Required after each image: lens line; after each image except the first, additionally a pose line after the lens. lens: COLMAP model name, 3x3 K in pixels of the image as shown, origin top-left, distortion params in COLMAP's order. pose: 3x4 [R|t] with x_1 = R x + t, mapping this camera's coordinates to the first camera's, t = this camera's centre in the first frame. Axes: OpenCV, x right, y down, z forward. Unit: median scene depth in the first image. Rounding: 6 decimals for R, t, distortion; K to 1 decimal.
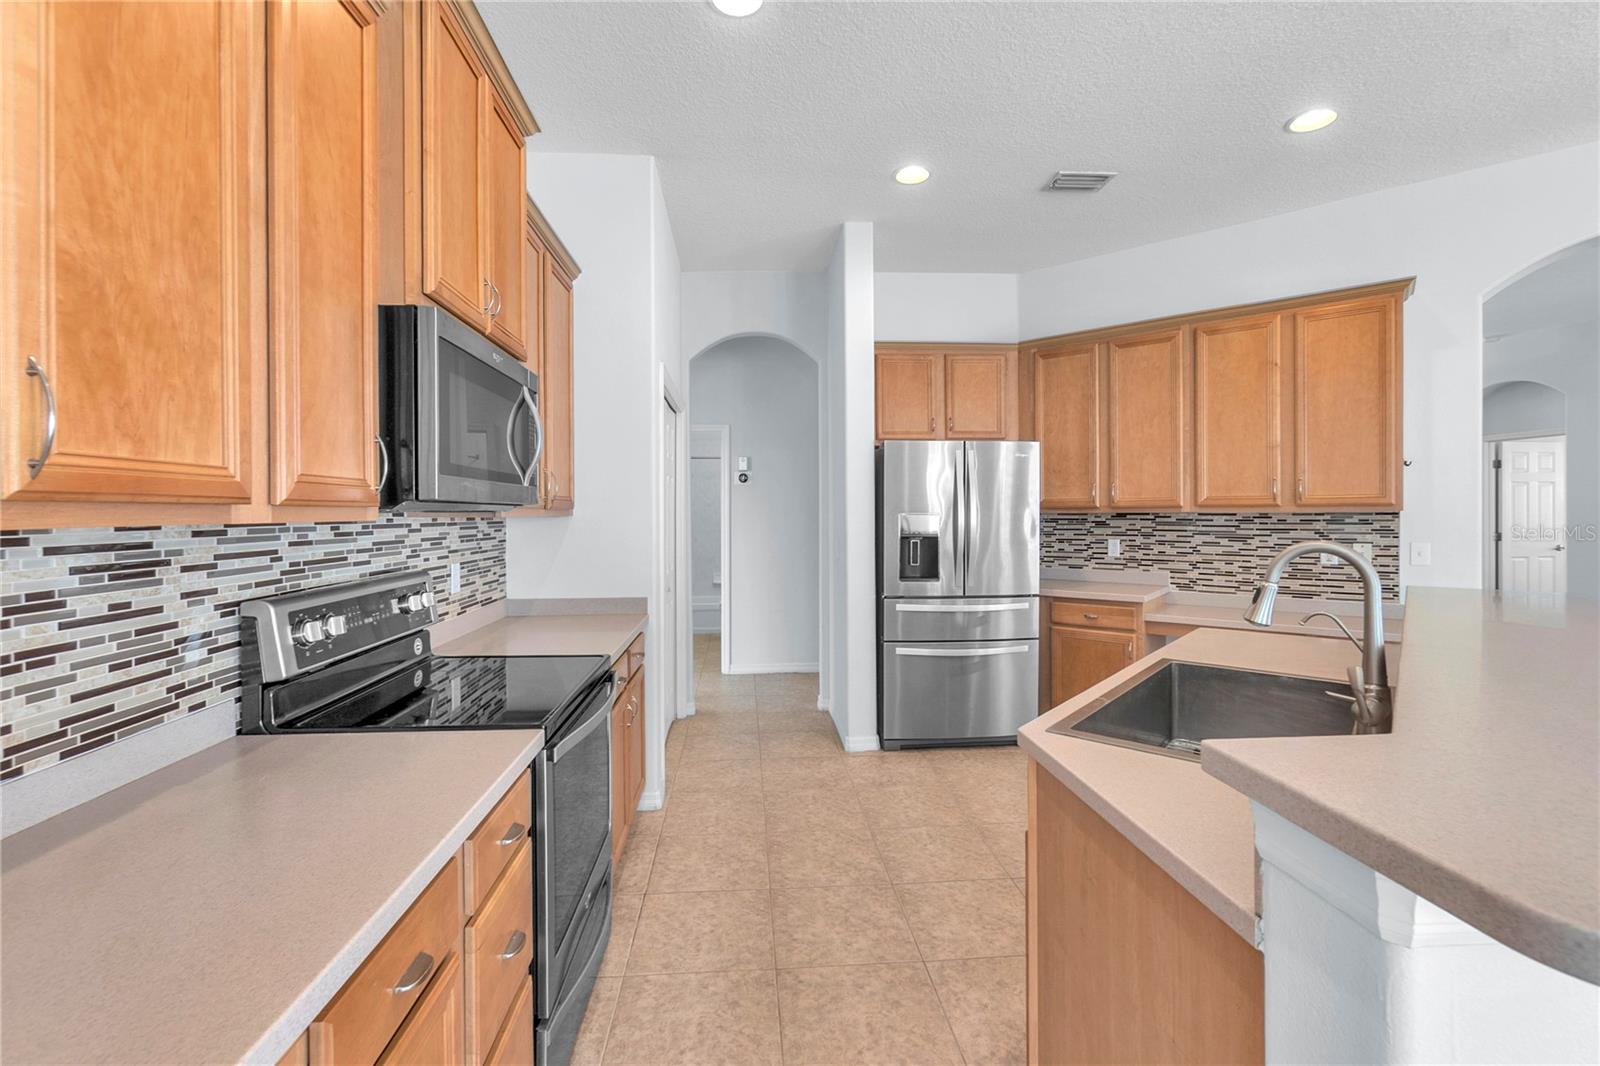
lens RADIAL K [[701.5, 0, 793.9], [0, 701.5, 517.5], [0, 0, 1]] dist [-0.007550, 0.001927]
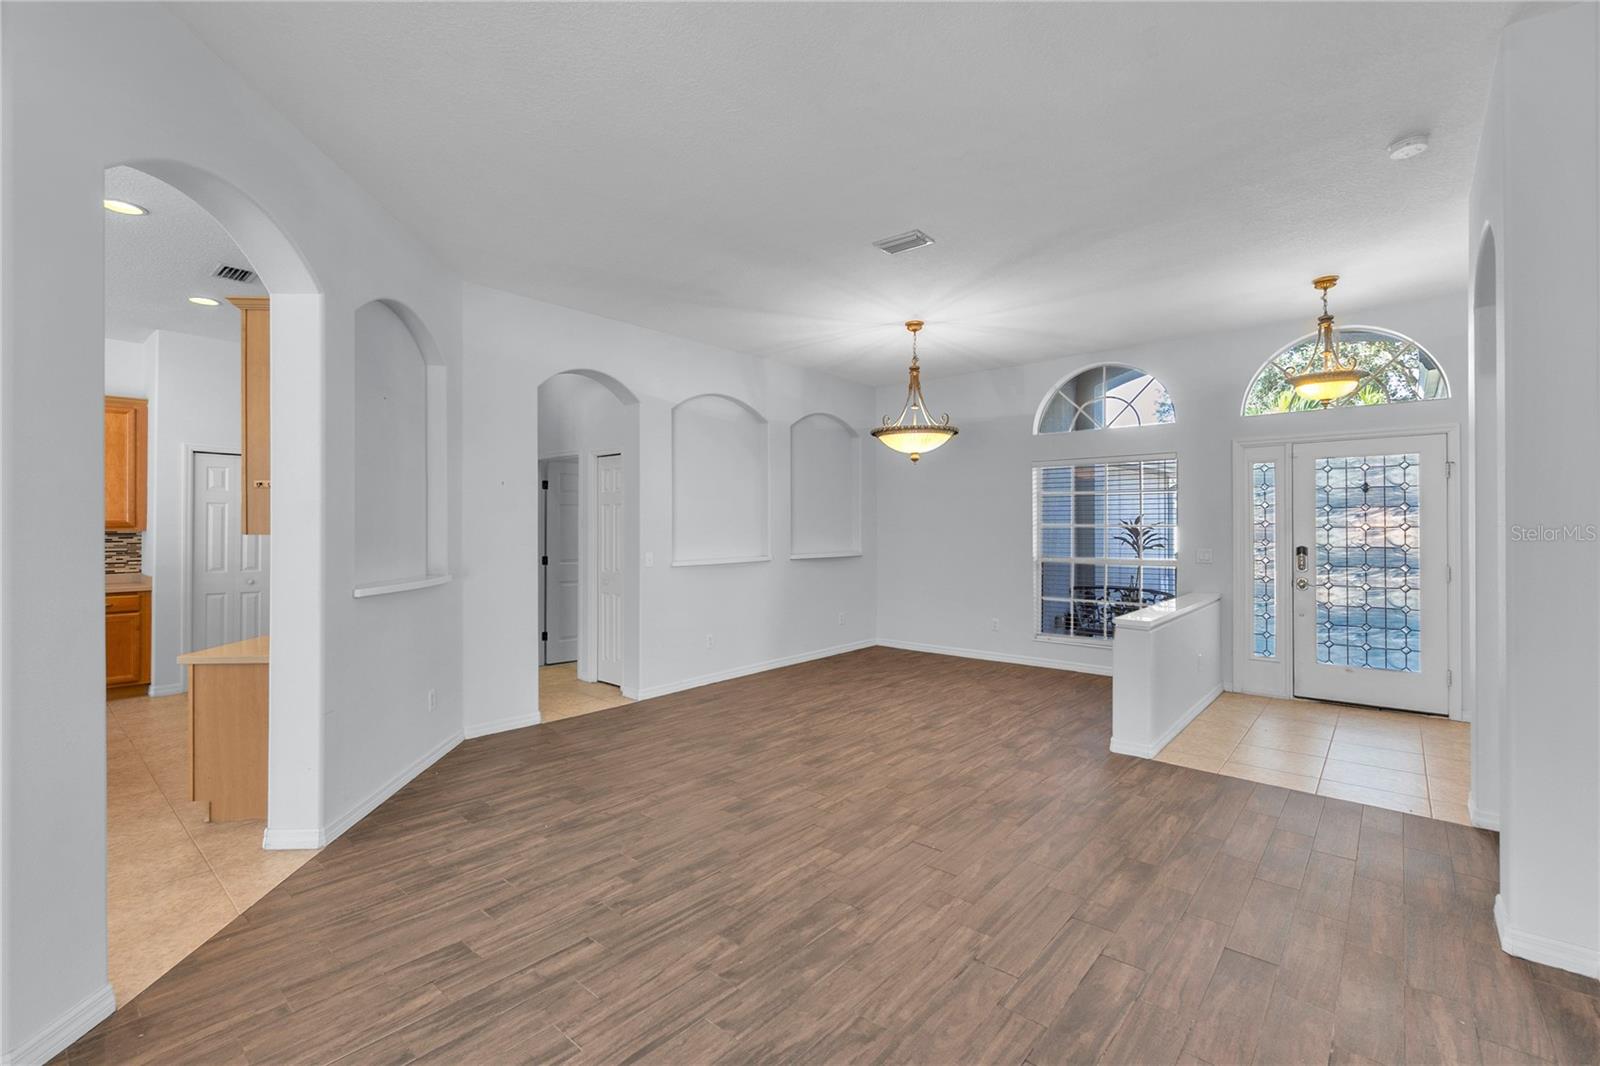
lens RADIAL K [[701.5, 0, 802.8], [0, 701.5, 524.3], [0, 0, 1]] dist [-0.007550, 0.001927]
pose [[0.711049, 0.003335, -0.703135, 1.830809], [-0.010461, 0.999928, -0.005836, -0.022669], [0.703065, 0.011505, 0.711032, 0.740745]]
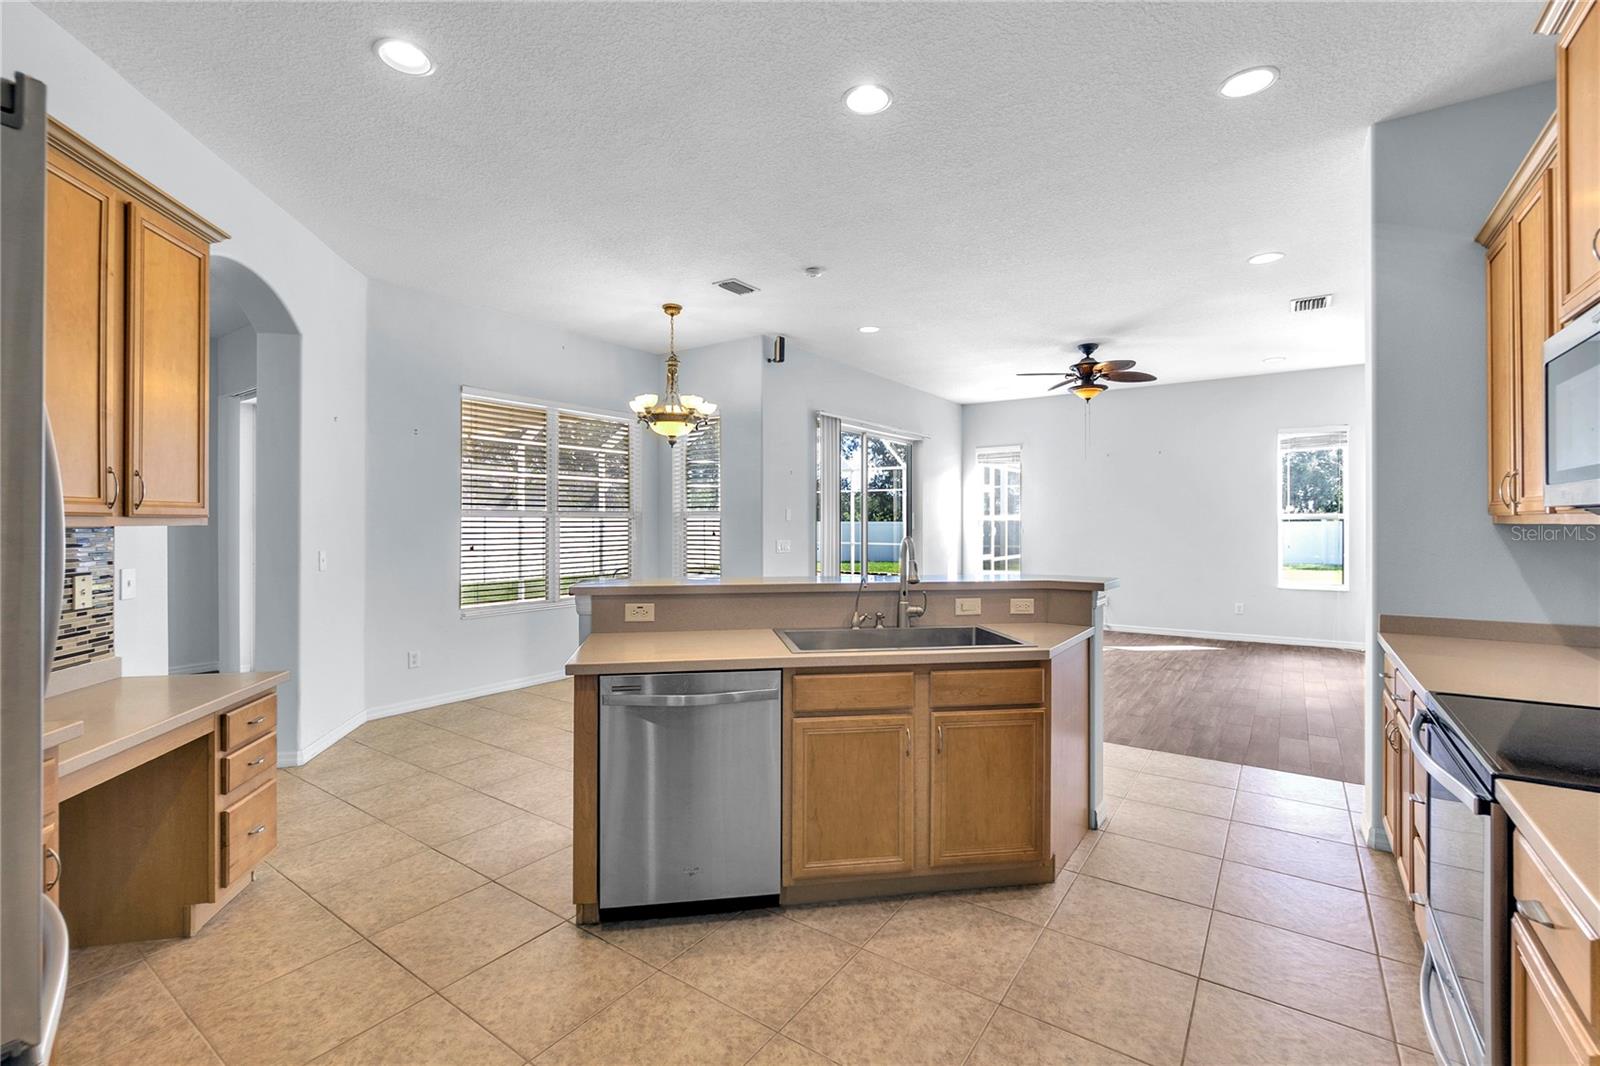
lens RADIAL K [[701.5, 0, 789.1], [0, 701.5, 536.4], [0, 0, 1]] dist [-0.007550, 0.001927]
pose [[-0.767506, -0.006647, 0.641007, -0.104948], [0.009373, 0.999723, 0.021589, -0.007048], [-0.640973, 0.022577, -0.767231, 1.026676]]
